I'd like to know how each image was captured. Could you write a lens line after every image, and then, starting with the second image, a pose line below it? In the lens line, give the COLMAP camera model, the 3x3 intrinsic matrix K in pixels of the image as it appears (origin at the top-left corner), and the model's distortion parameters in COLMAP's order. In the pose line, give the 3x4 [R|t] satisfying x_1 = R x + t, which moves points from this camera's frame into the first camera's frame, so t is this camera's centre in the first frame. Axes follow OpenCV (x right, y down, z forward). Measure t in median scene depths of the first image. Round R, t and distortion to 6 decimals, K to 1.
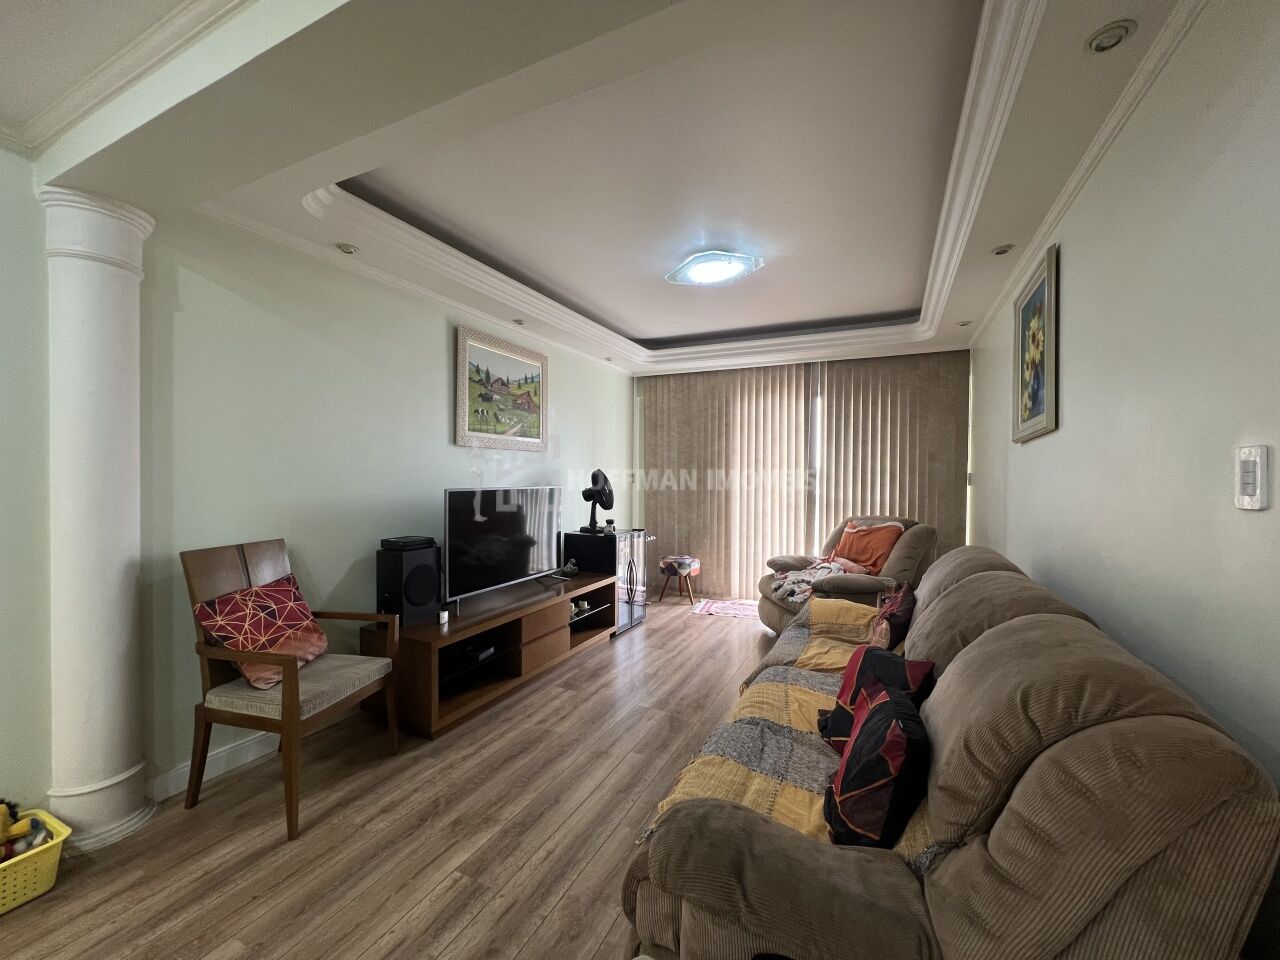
lens RADIAL K [[509.6, 0, 640.0], [0, 509.6, 482.1], [0, 0, 1]] dist [-0.000369, 0.000032]
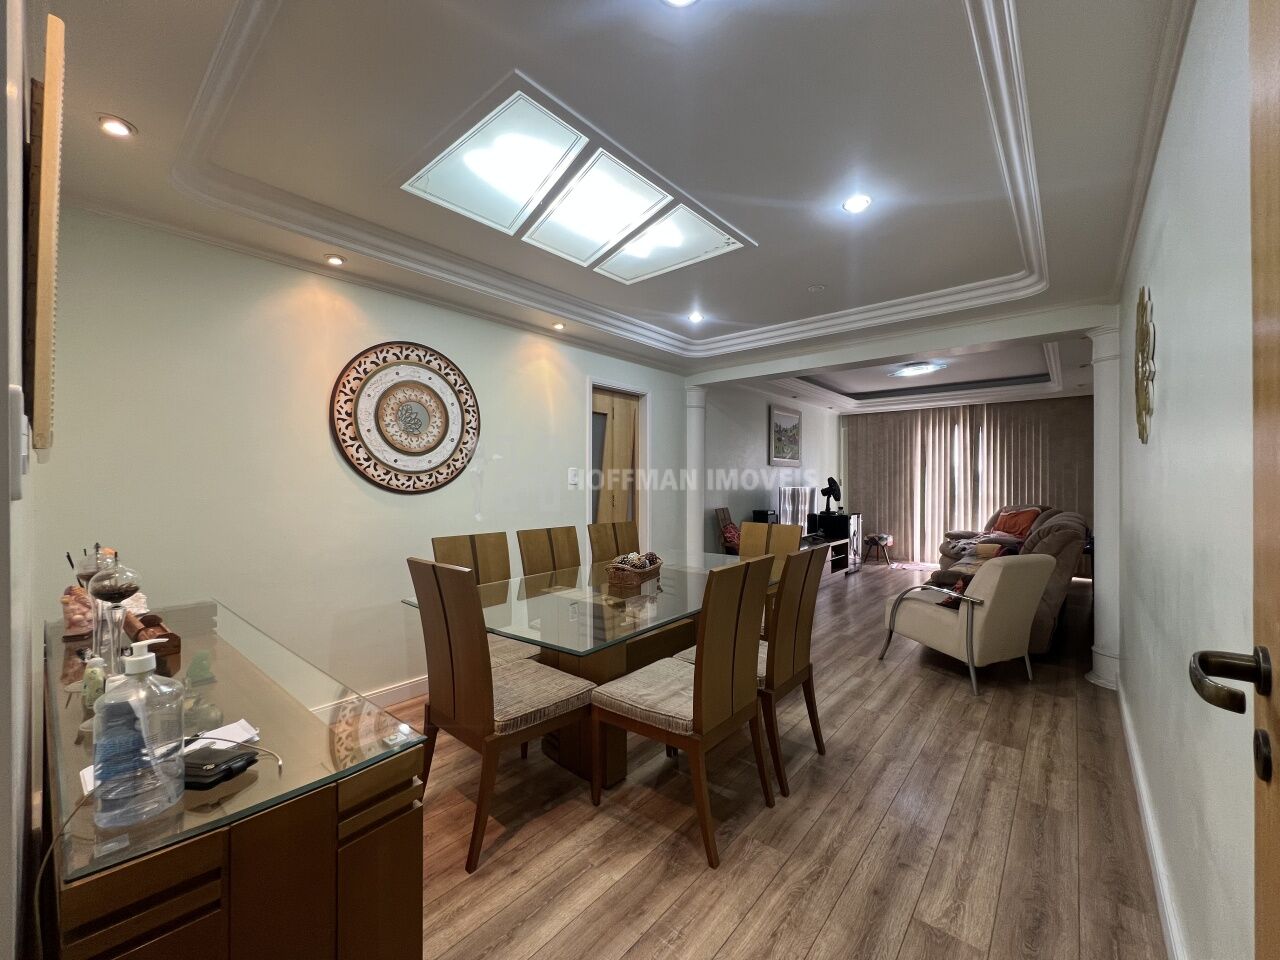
lens RADIAL K [[509.6, 0, 640.0], [0, 509.6, 482.1], [0, 0, 1]] dist [-0.000369, 0.000032]
pose [[0.968094, -0.008558, -0.250441, -0.294784], [0.005007, 0.999878, -0.014816, 0.015301], [0.250537, 0.013089, 0.968018, -0.844199]]
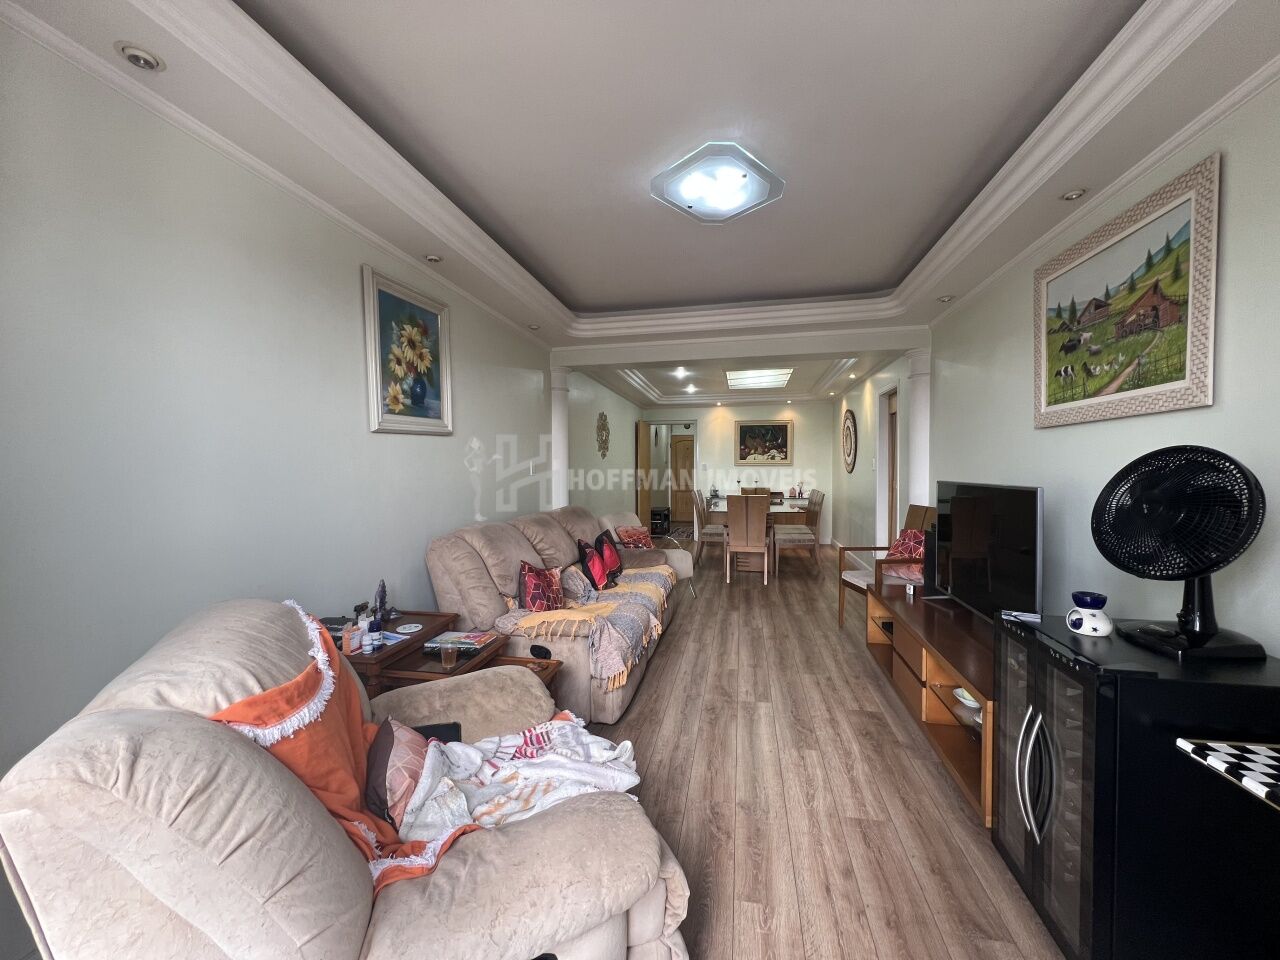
lens RADIAL K [[509.6, 0, 640.0], [0, 509.6, 482.1], [0, 0, 1]] dist [-0.000369, 0.000032]
pose [[-0.967098, 0.004068, -0.254372, 0.343735], [-0.006582, 0.999137, 0.041002, -0.015729], [0.254319, 0.041327, -0.966237, 1.326663]]
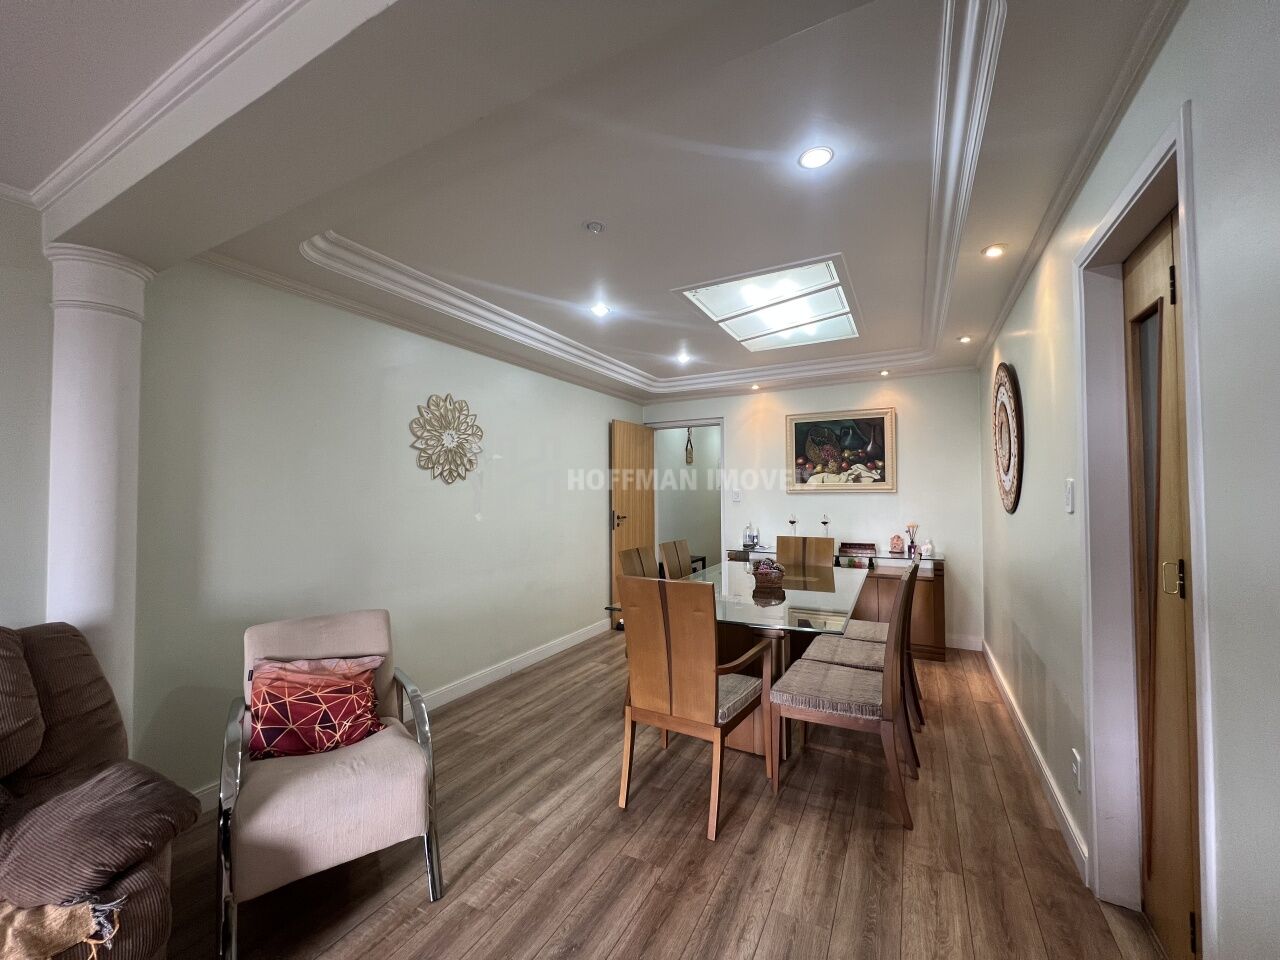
lens RADIAL K [[509.6, 0, 640.0], [0, 509.6, 482.1], [0, 0, 1]] dist [-0.000369, 0.000032]
pose [[-0.999277, 0.004400, 0.037771, -0.294335], [0.004225, 0.999980, -0.004714, -0.023316], [-0.037791, -0.004551, -0.999275, 0.570298]]
